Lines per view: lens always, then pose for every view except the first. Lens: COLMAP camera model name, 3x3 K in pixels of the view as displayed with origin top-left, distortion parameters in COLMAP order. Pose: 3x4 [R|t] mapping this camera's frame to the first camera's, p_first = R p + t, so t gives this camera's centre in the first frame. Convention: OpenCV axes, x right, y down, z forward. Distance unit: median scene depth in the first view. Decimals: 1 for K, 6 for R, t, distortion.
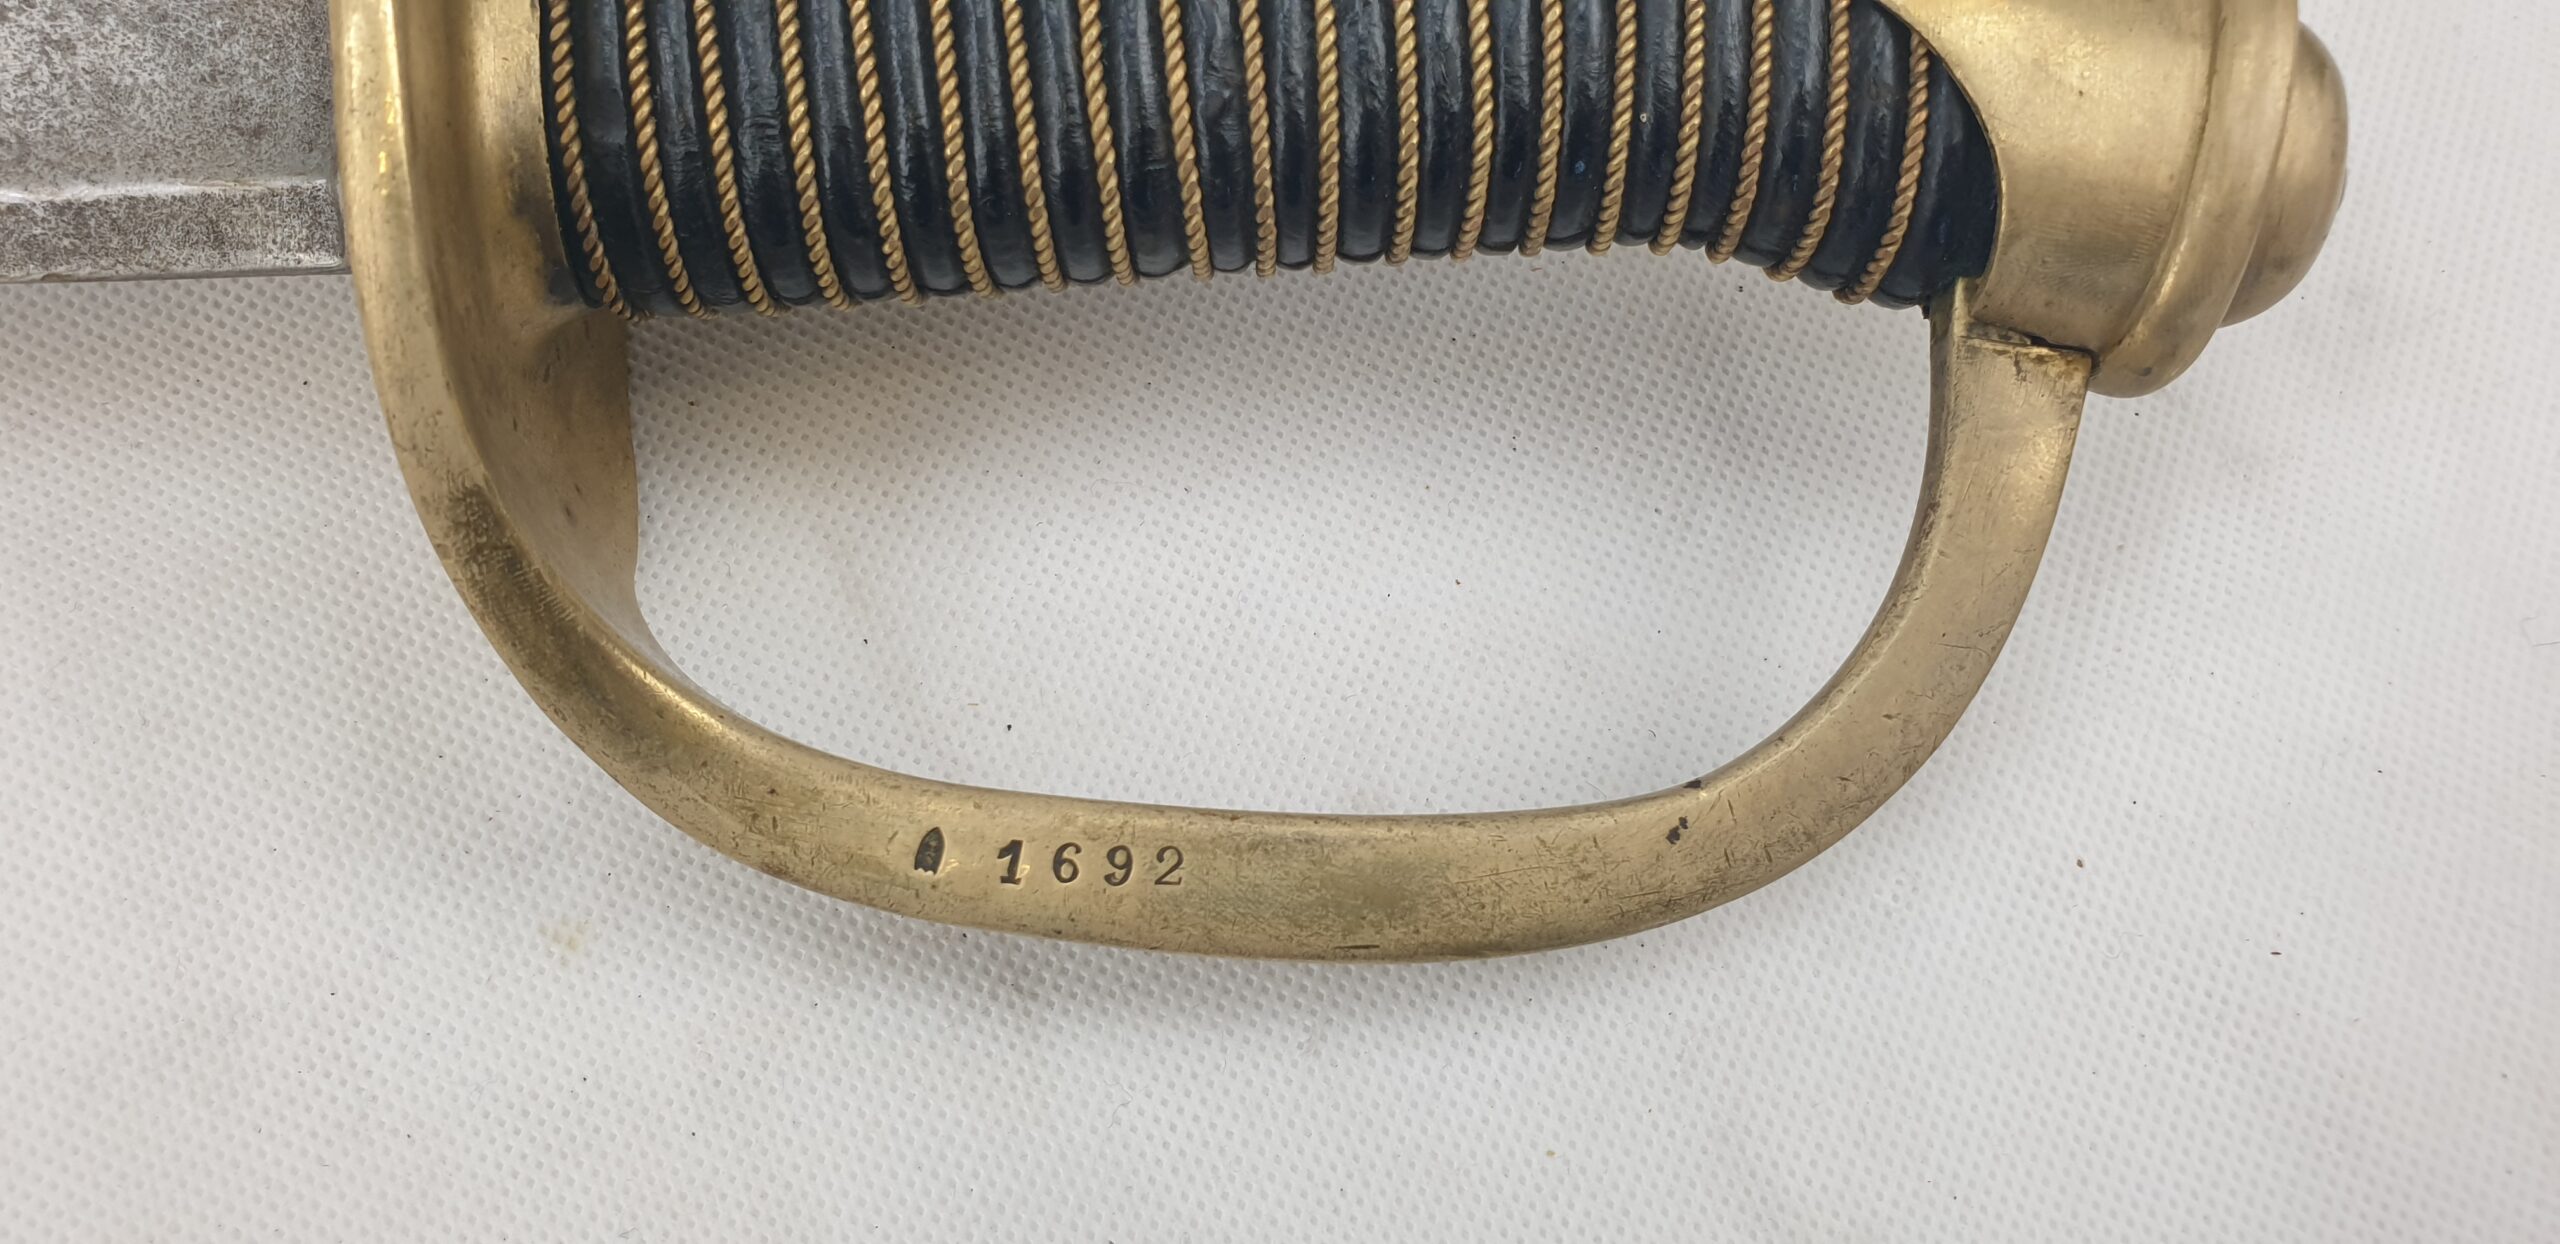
lens RADIAL K [[1922.3, 0, 1261.8], [0, 1922.3, 624.0], [0, 0, 1]] dist [-0.001529, 0.002706]
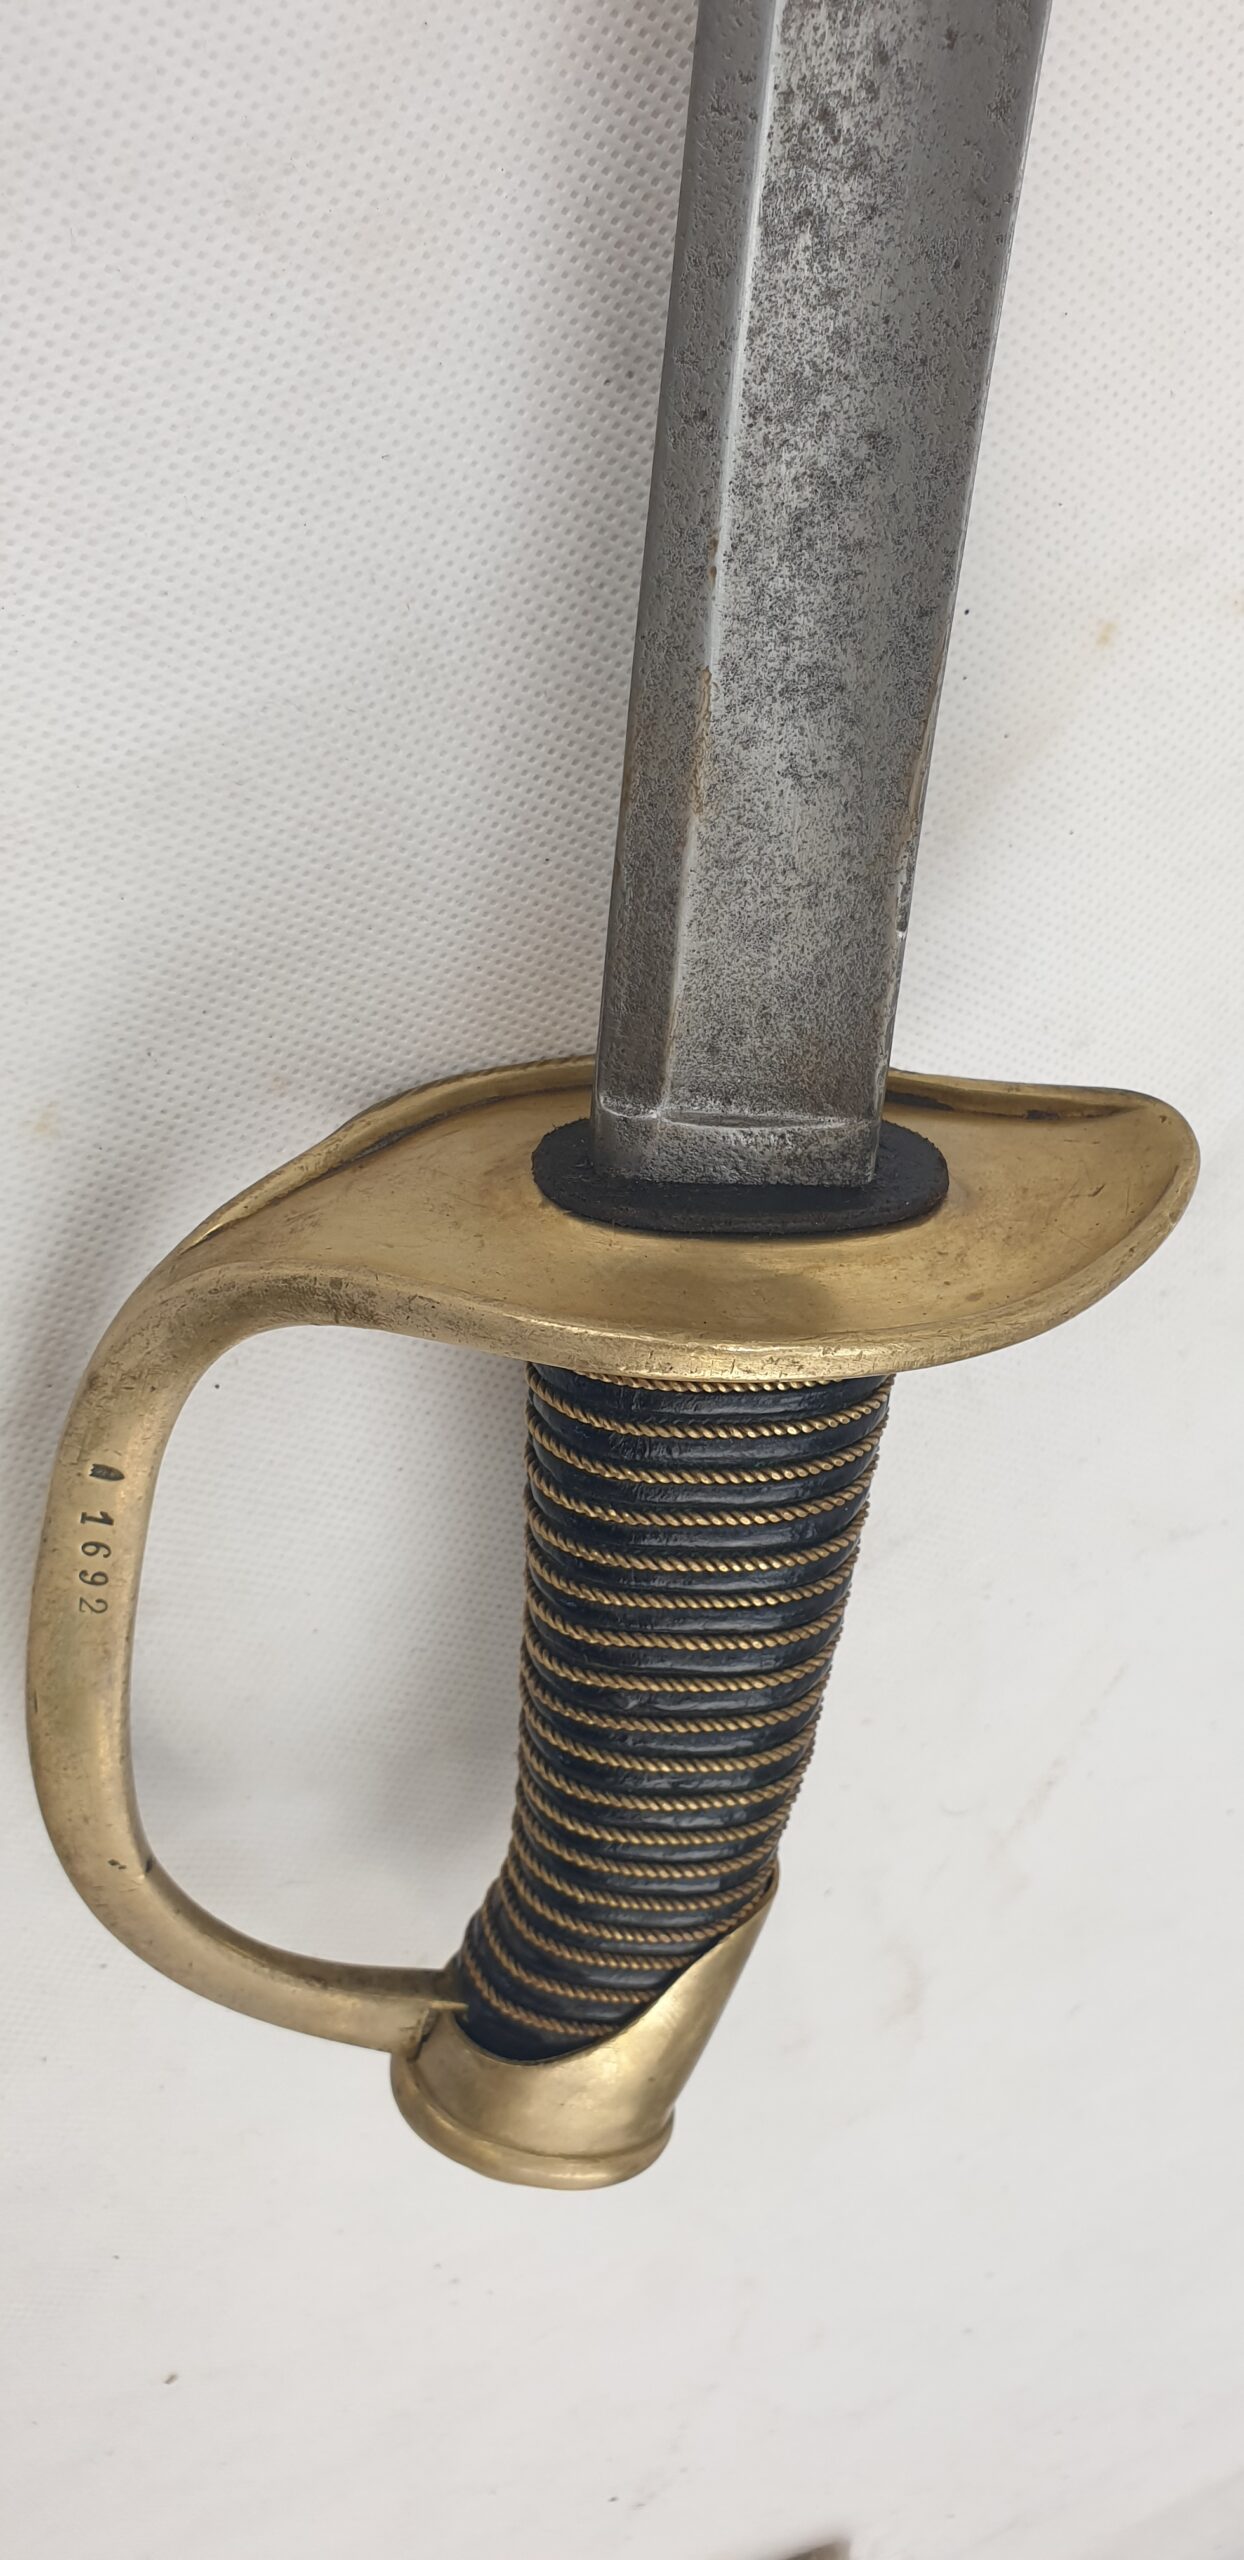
lens RADIAL K [[2086.9, 0, 630.9], [0, 2086.9, 1279.4], [0, 0, 1]] dist [0.043753, -0.064076]
pose [[-0.130434, 0.865118, 0.484312, -1.024336], [-0.990812, -0.096127, -0.095135, -0.091926], [-0.035747, -0.492271, 0.869708, -0.217826]]
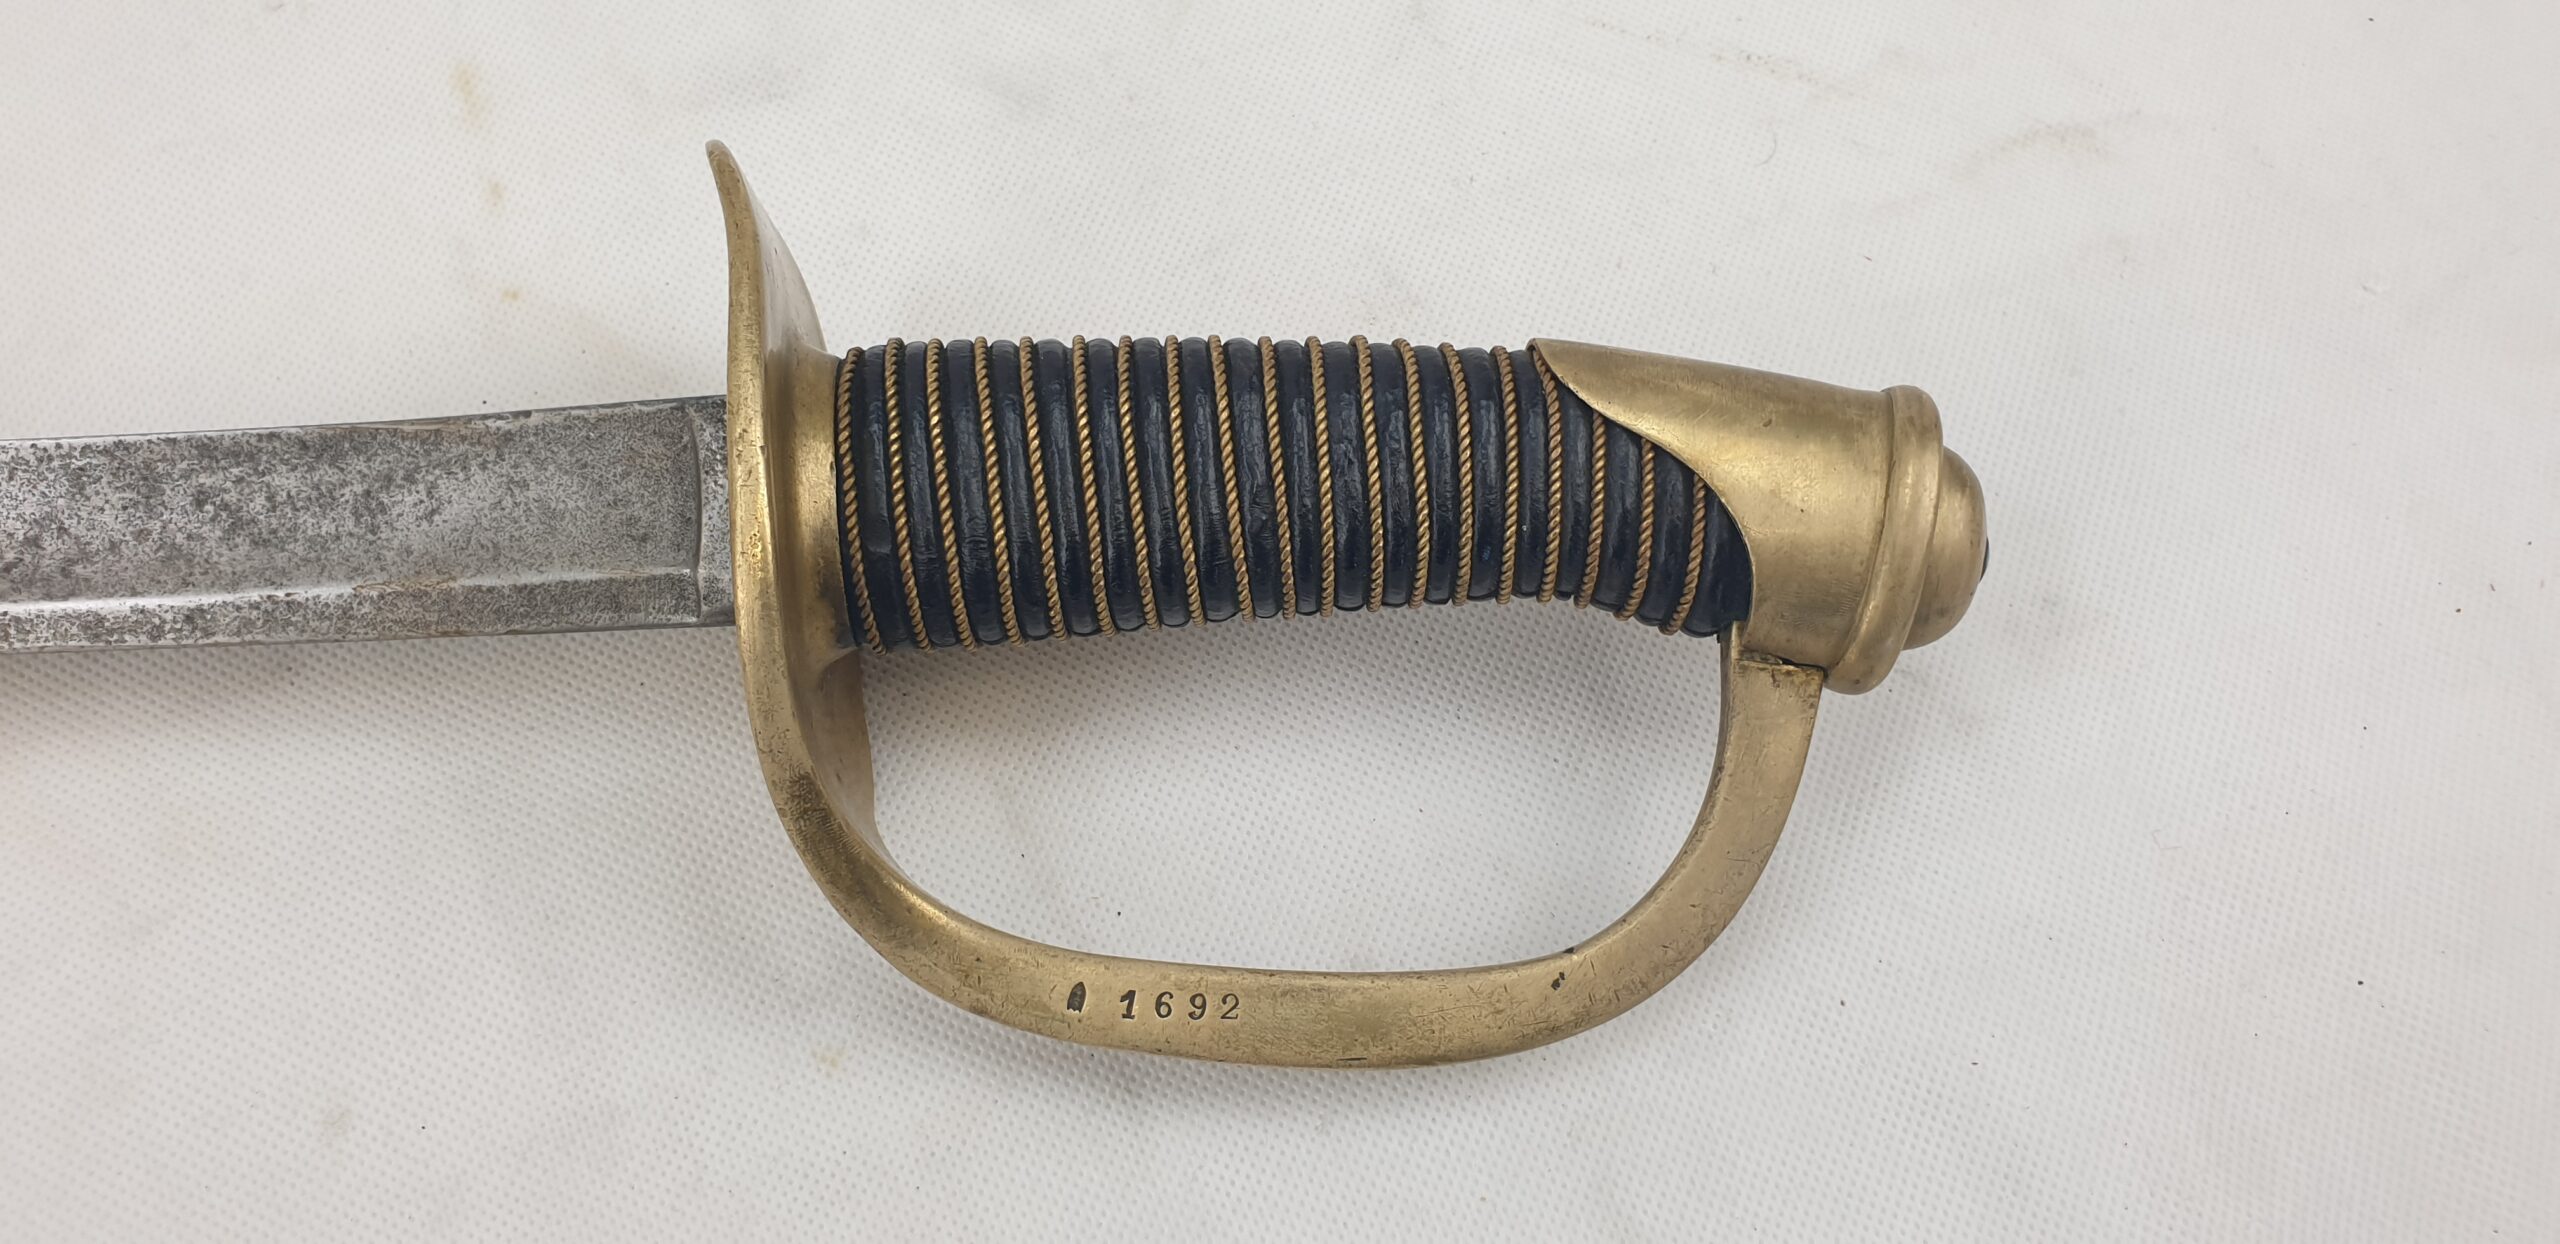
lens RADIAL K [[2086.9, 0, 1278.6], [0, 2086.9, 600.8], [0, 0, 1]] dist [0.043753, -0.064076]
pose [[0.999967, -0.008078, -0.000809, -0.005048], [0.007992, 0.997049, -0.076355, -0.070376], [0.001423, 0.076346, 0.997080, -0.698125]]
